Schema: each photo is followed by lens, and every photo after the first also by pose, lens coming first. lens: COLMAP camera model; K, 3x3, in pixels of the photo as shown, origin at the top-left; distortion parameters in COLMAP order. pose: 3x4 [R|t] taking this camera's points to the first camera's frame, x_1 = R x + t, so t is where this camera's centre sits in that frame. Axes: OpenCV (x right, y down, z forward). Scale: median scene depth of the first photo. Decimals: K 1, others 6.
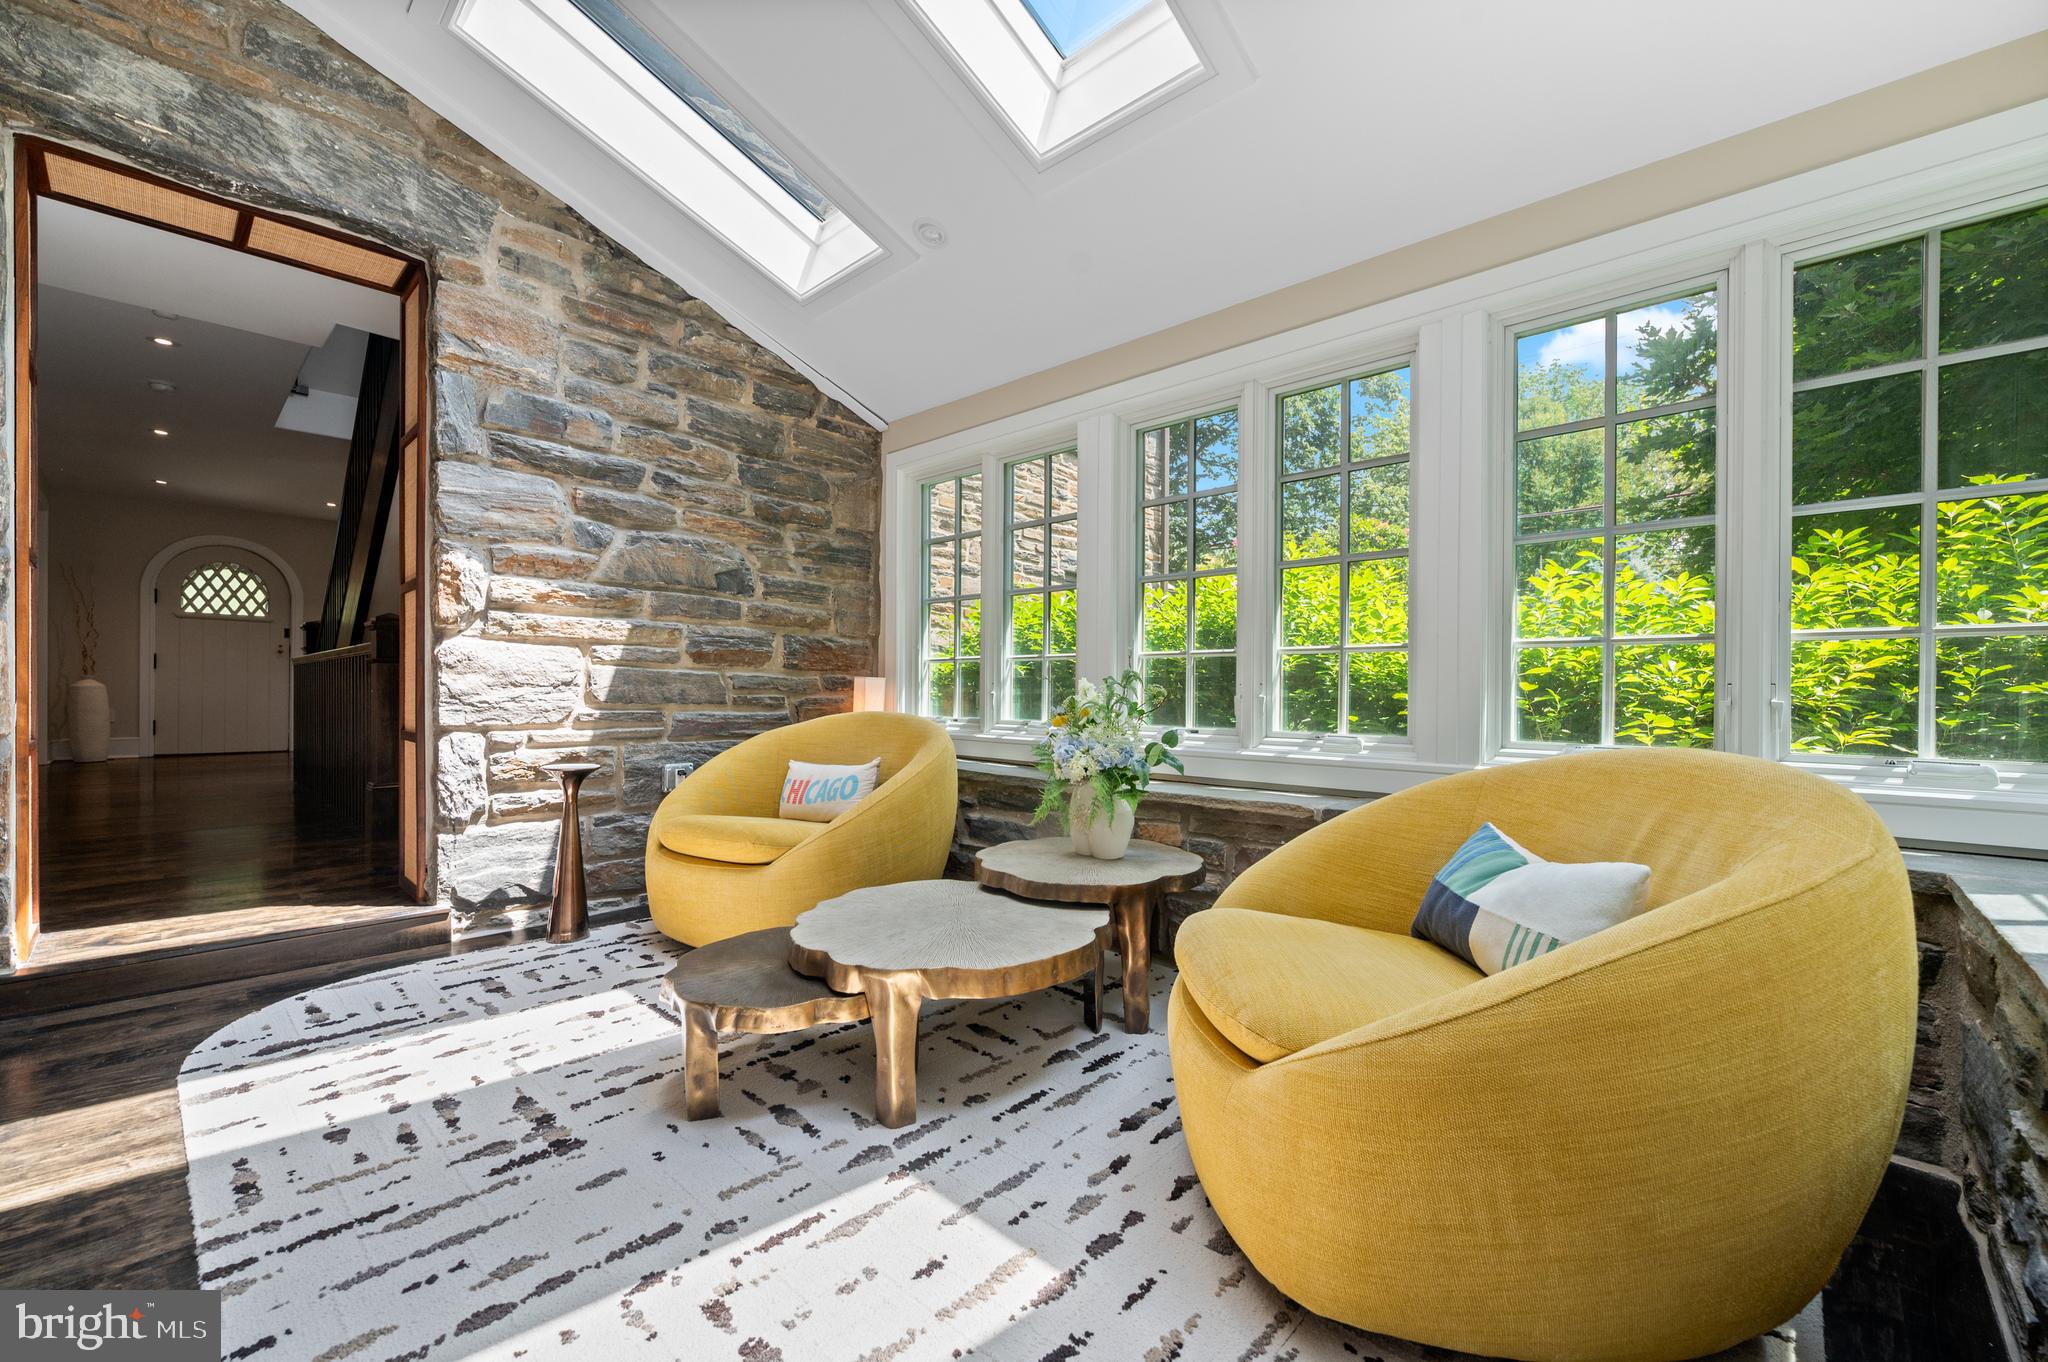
lens RADIAL K [[825.4, 0, 1025.2], [0, 825.4, 693.8], [0, 0, 1]] dist [-0.001745, 0.000468]
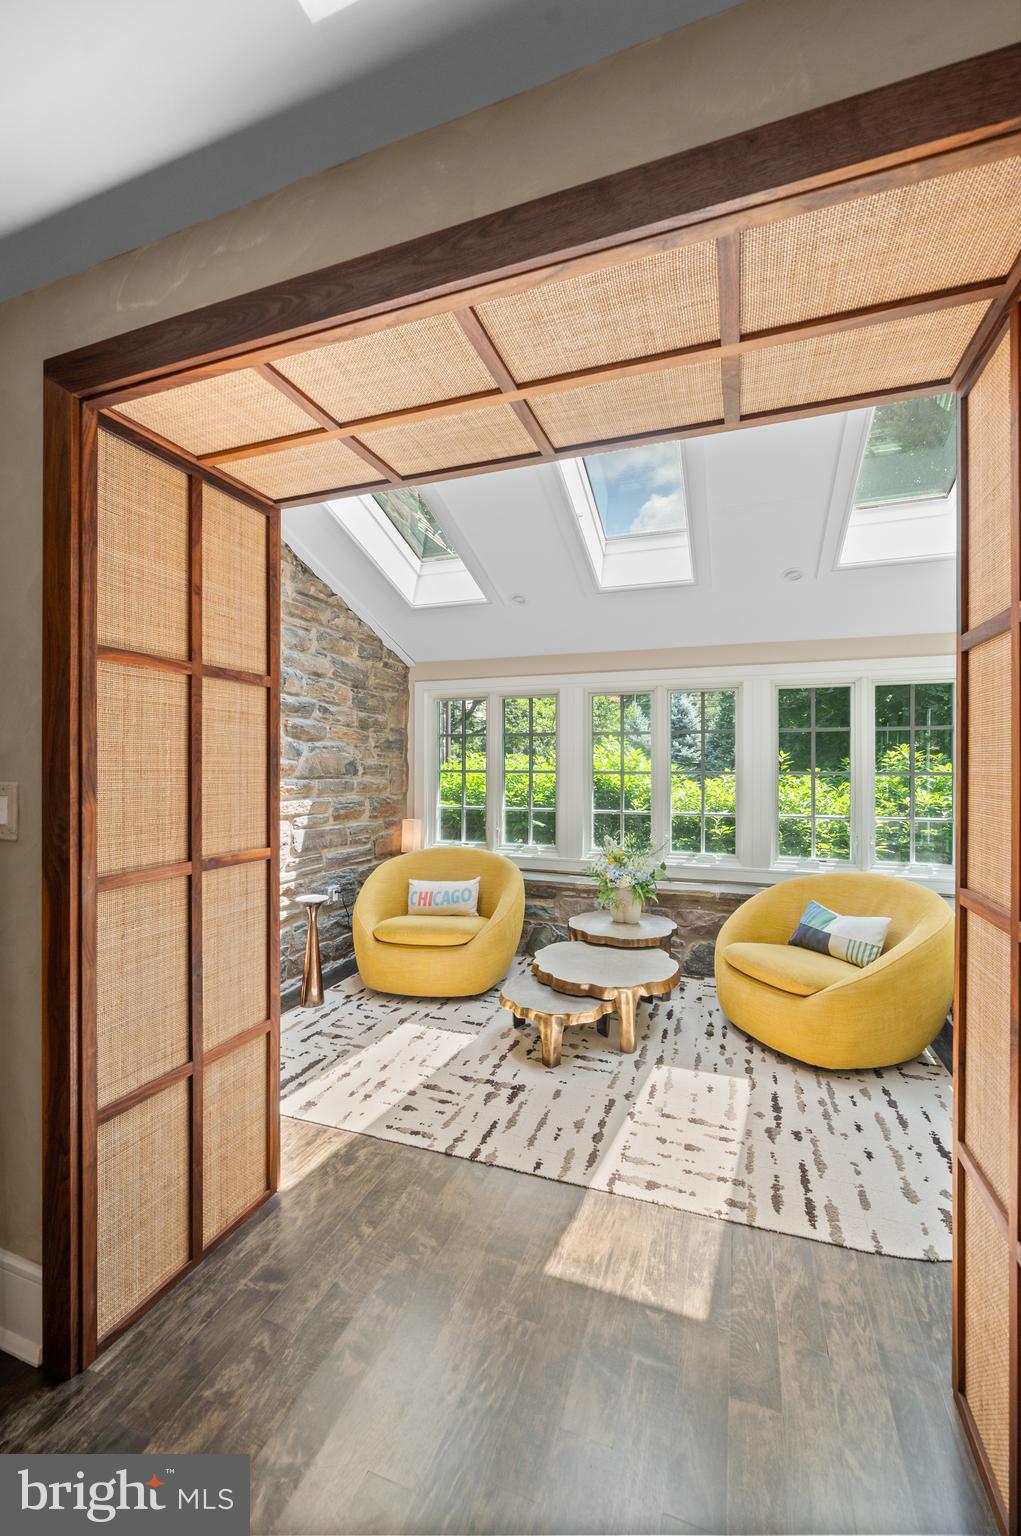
lens RADIAL K [[619.1, 0, 508.0], [0, 619.1, 764.9], [0, 0, 1]] dist [-0.001745, 0.000468]
pose [[0.918029, -0.006127, 0.396466, -0.624339], [0.007002, 0.999975, -0.000758, -0.158388], [-0.396451, 0.003472, 0.918049, -0.257447]]
